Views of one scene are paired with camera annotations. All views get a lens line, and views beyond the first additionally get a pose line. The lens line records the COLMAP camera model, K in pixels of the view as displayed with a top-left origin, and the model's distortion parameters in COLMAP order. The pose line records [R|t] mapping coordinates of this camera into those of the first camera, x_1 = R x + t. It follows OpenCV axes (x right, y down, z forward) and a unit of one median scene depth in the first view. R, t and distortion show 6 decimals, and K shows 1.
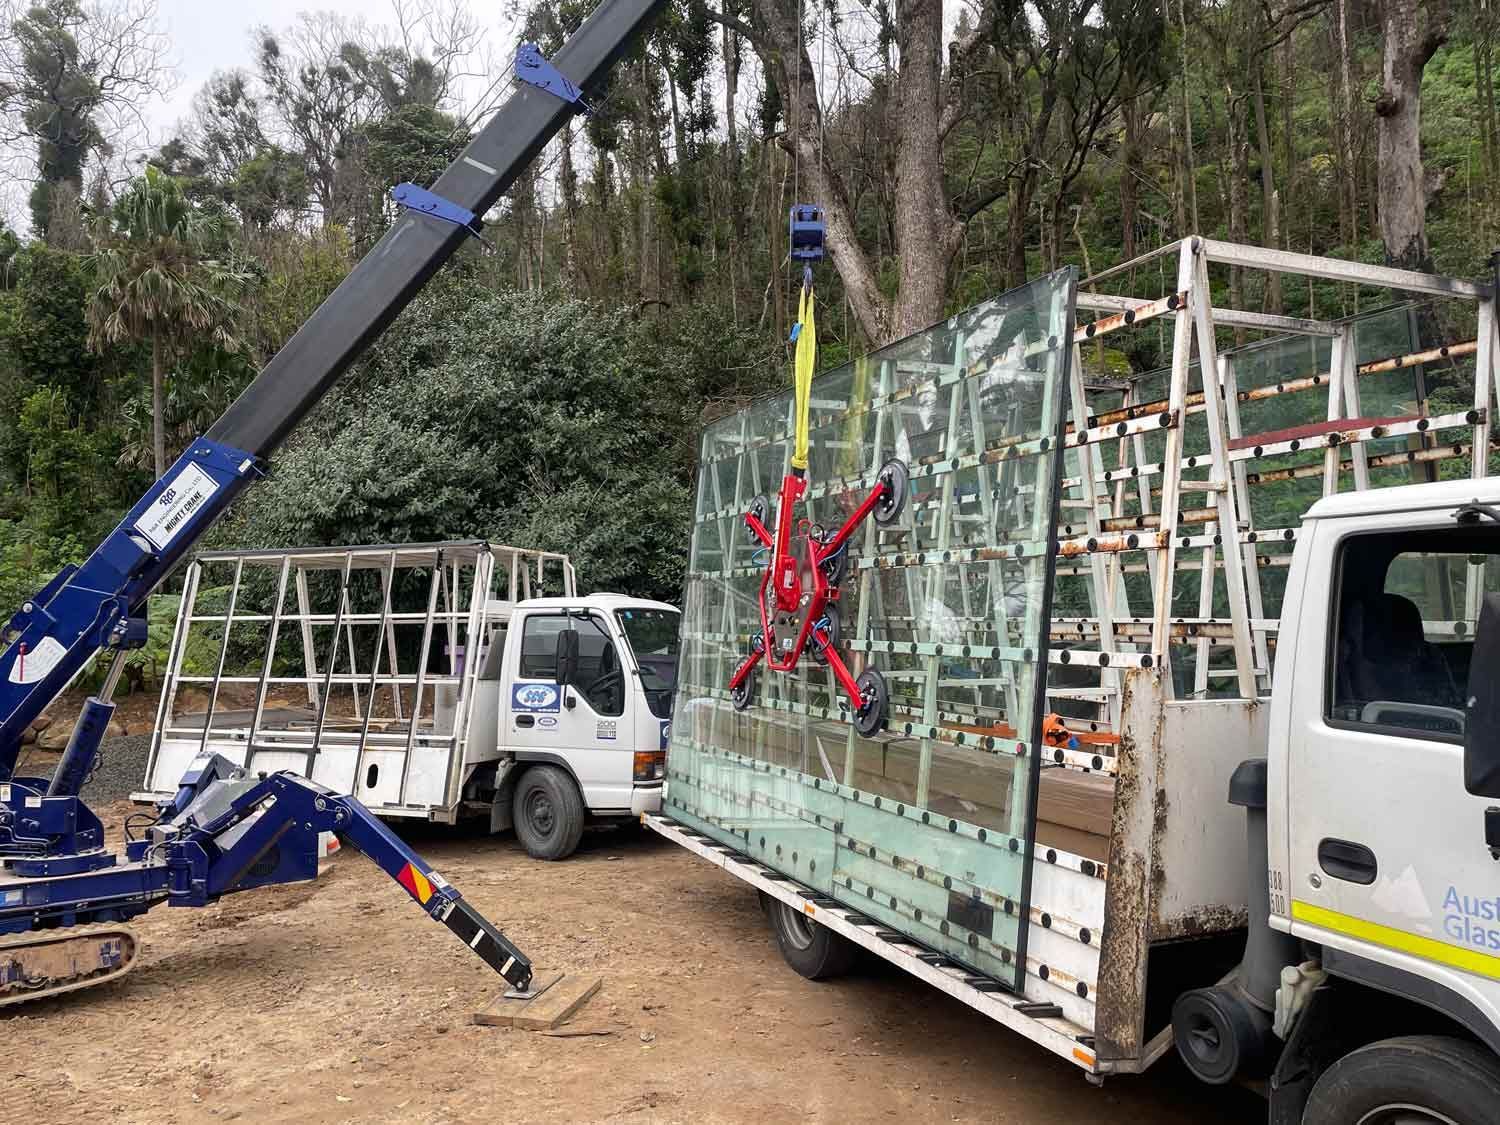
lens RADIAL K [[1137.7, 0, 750.0], [0, 1137.7, 562.5], [0, 0, 1]] dist [-0.003672, -0.002880]
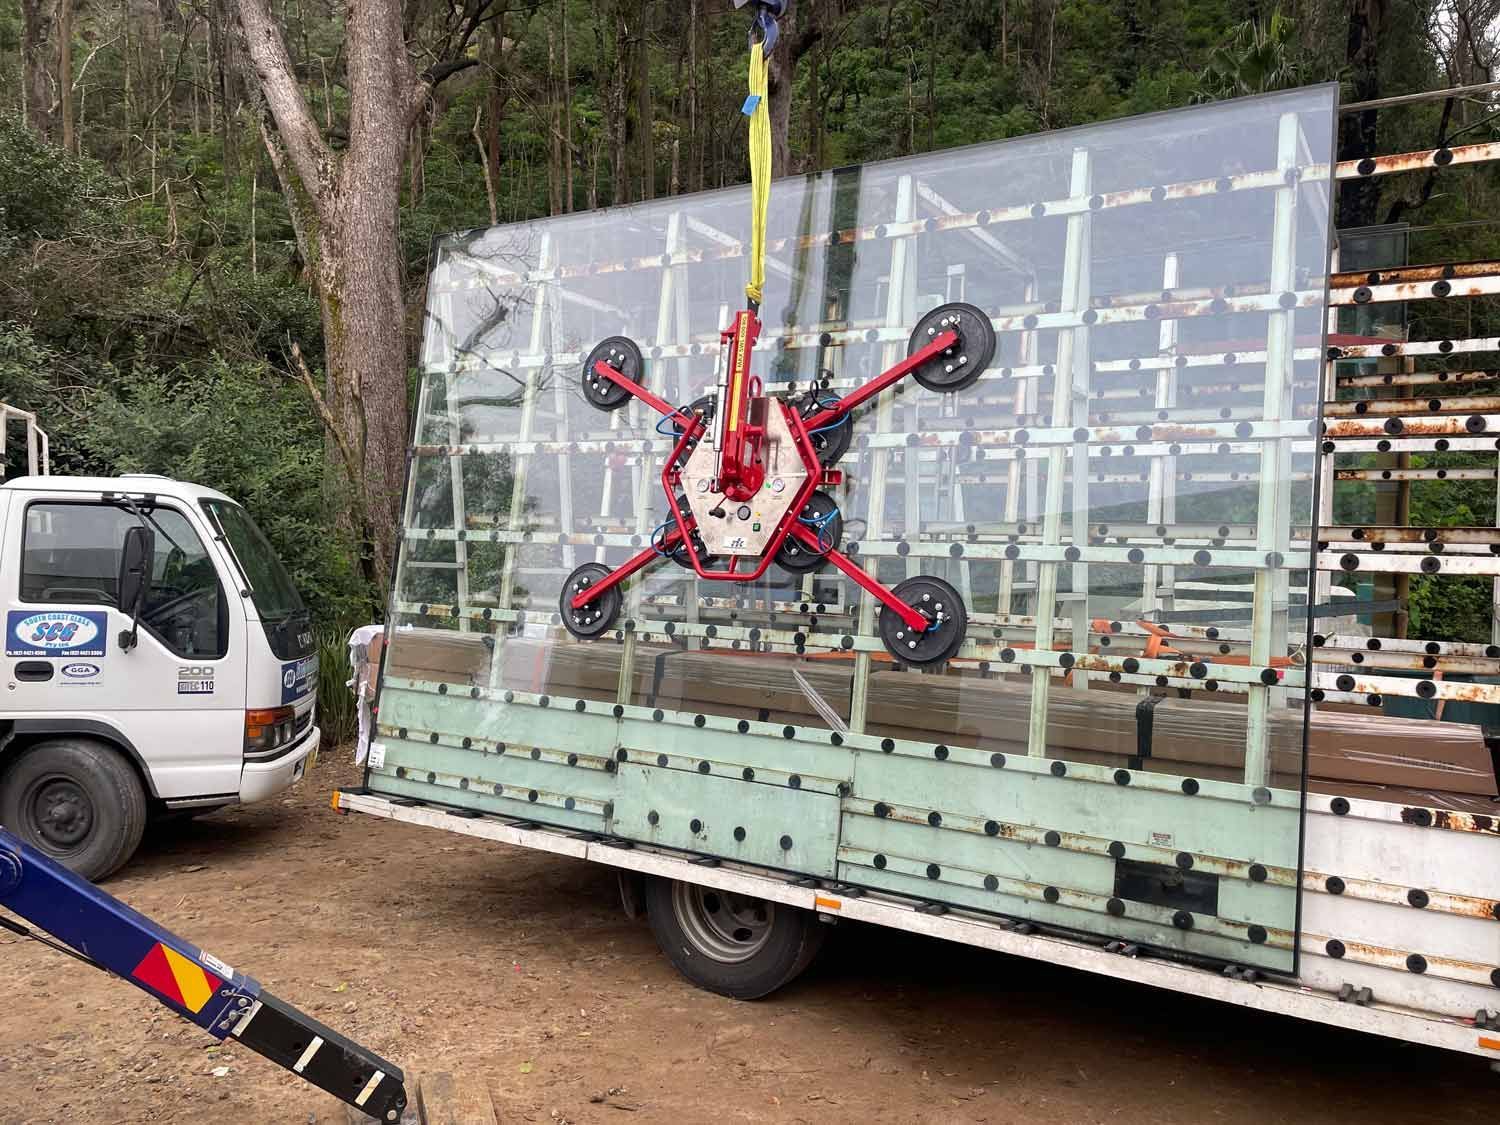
lens RADIAL K [[1137.7, 0, 750.0], [0, 1137.7, 562.5], [0, 0, 1]] dist [-0.003672, -0.002880]
pose [[0.800876, 0.020441, 0.598481, -0.269627], [-0.056477, 0.997541, 0.041505, 0.034076], [-0.596161, -0.067041, 0.800061, 0.287837]]
